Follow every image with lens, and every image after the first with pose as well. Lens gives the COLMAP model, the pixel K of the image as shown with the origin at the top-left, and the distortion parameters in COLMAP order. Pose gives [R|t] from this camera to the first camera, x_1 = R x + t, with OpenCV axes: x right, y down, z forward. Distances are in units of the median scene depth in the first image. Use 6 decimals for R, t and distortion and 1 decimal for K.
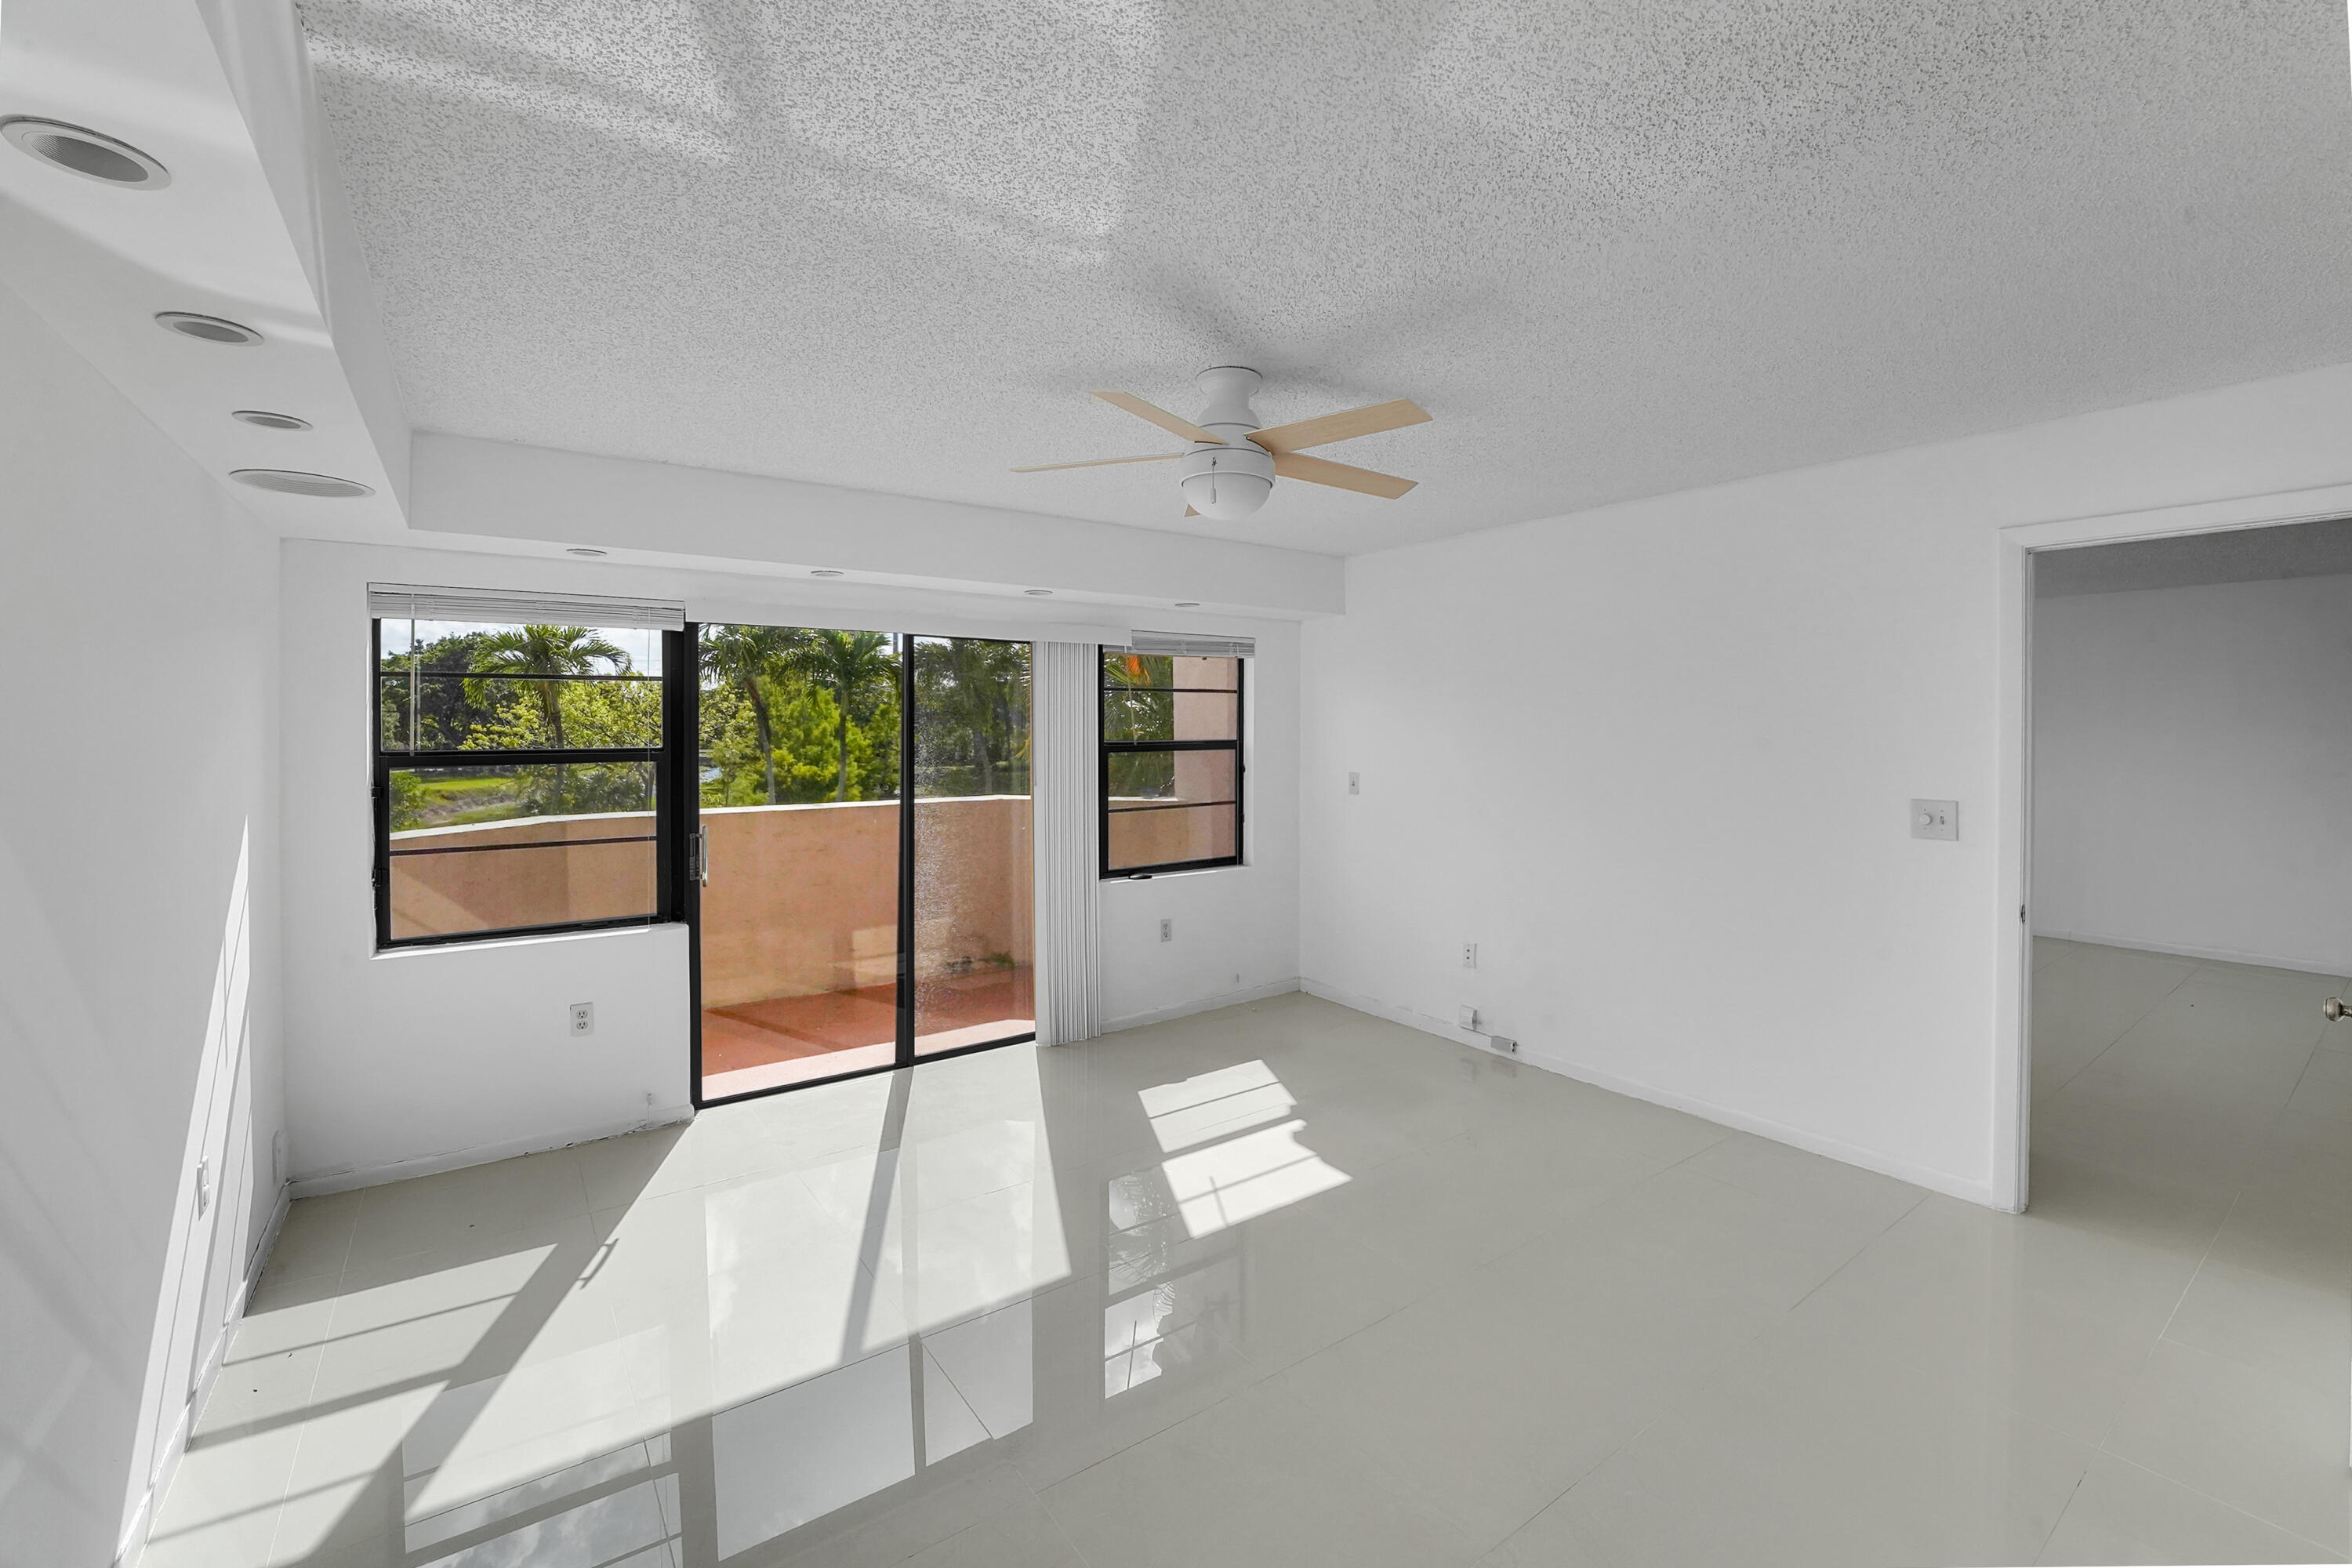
lens RADIAL K [[965.8, 0, 1158.0], [0, 965.8, 725.1], [0, 0, 1]] dist [-0.029798, 0.003996]
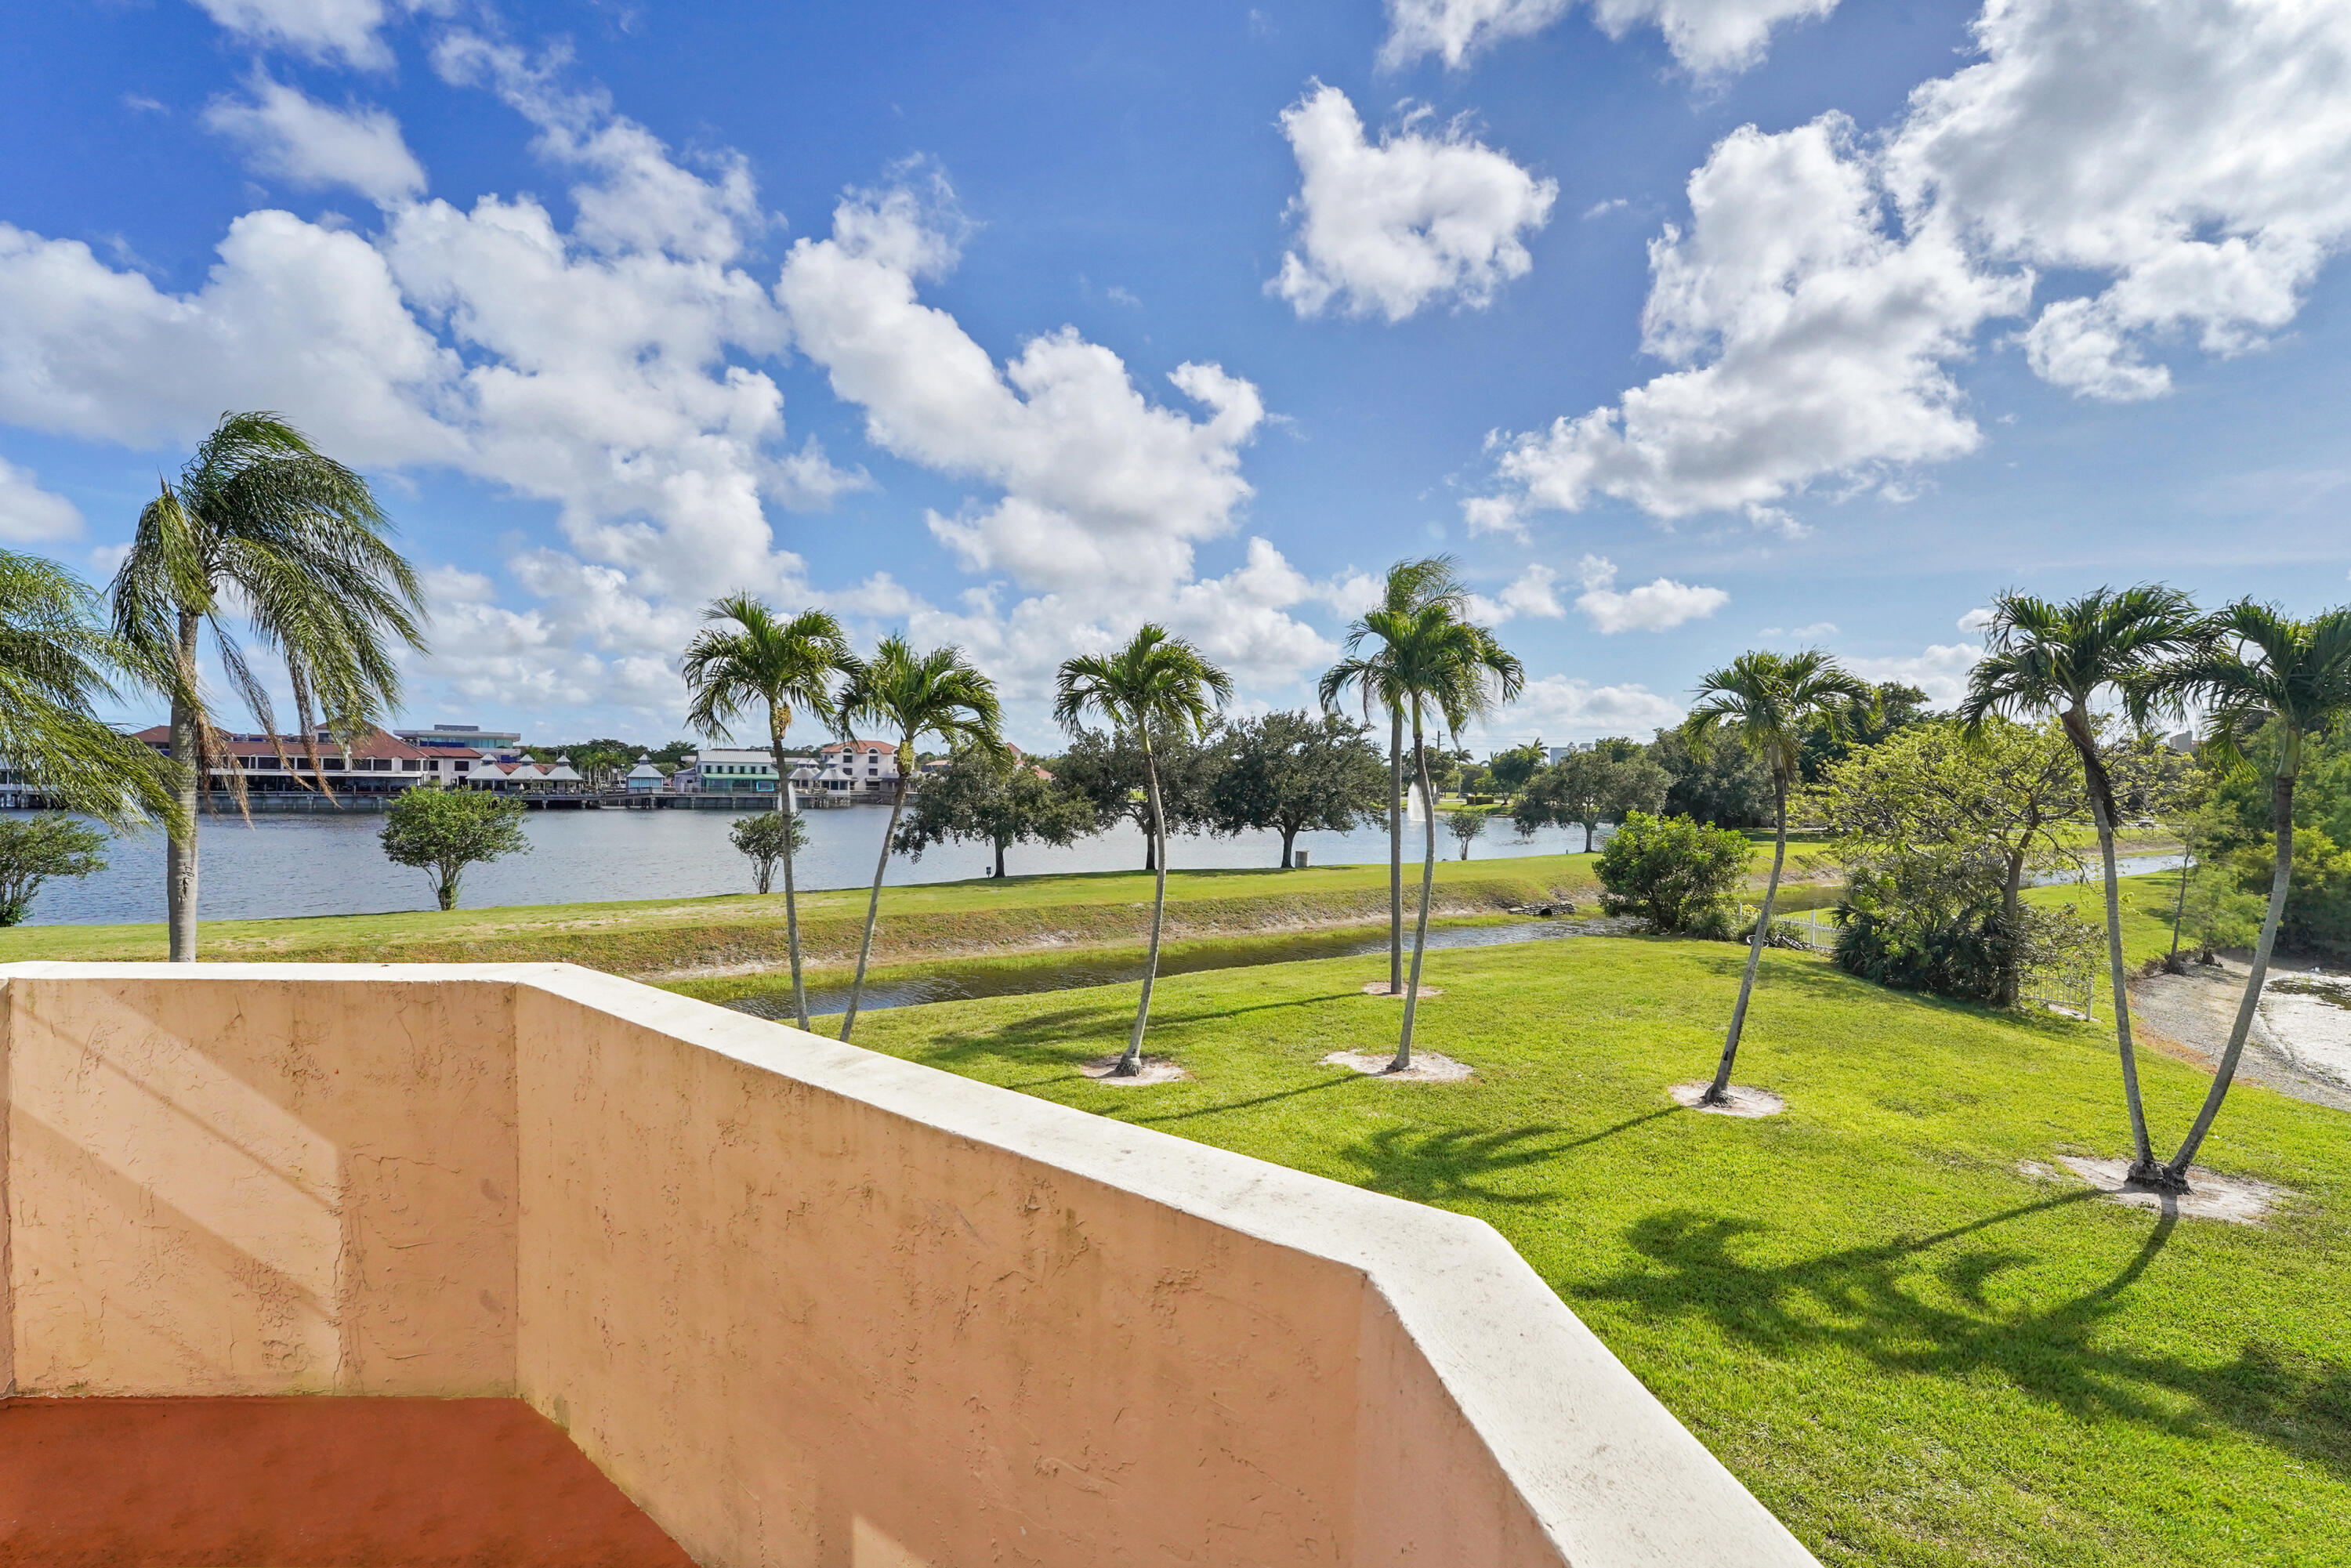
lens RADIAL K [[1017.3, 0, 1180.5], [0, 1017.3, 801.3], [0, 0, 1]] dist [-0.032289, 0.003175]
pose [[0.303231, 0.029131, -0.952472, -0.023068], [-0.011777, 0.999571, 0.026822, -0.017006], [0.952844, 0.003084, 0.303444, 1.358520]]
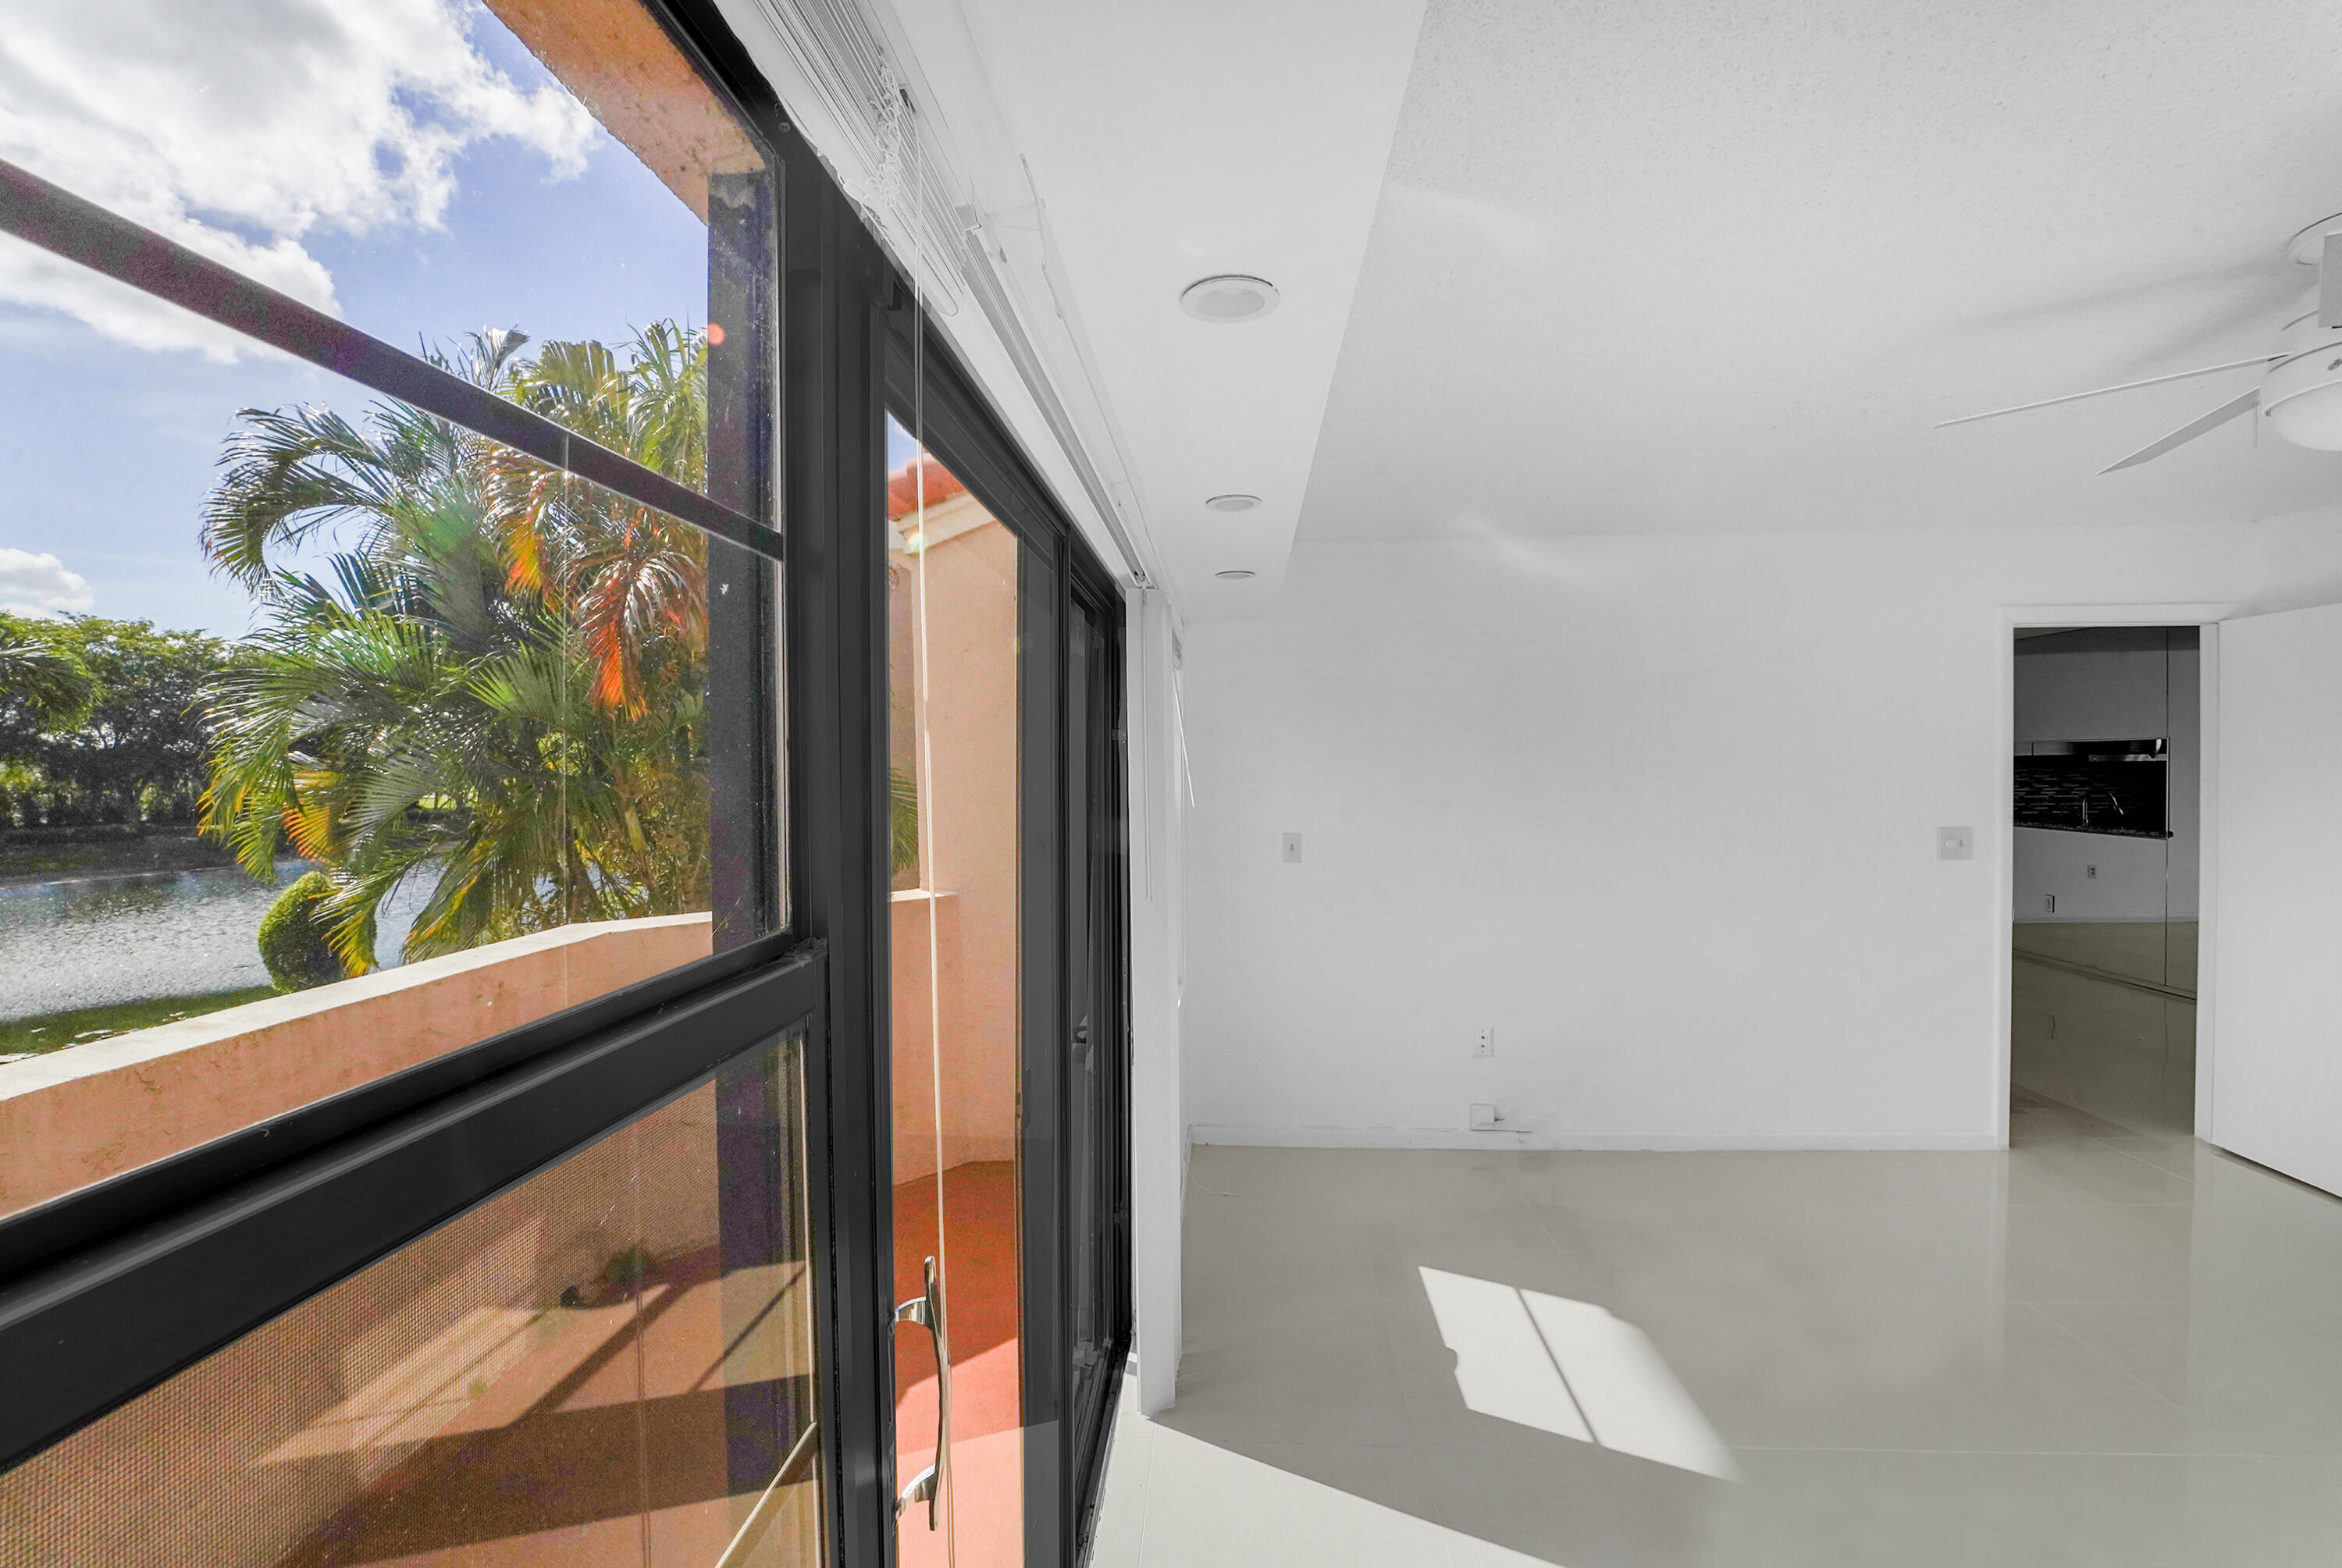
lens RADIAL K [[961.6, 0, 1166.0], [0, 961.6, 765.0], [0, 0, 1]] dist [-0.029798, 0.003996]
pose [[0.629669, 0.001179, 0.776862, -0.523599], [0.005114, 0.999971, -0.005663, 0.000720], [-0.776846, 0.007539, 0.629645, 0.717792]]
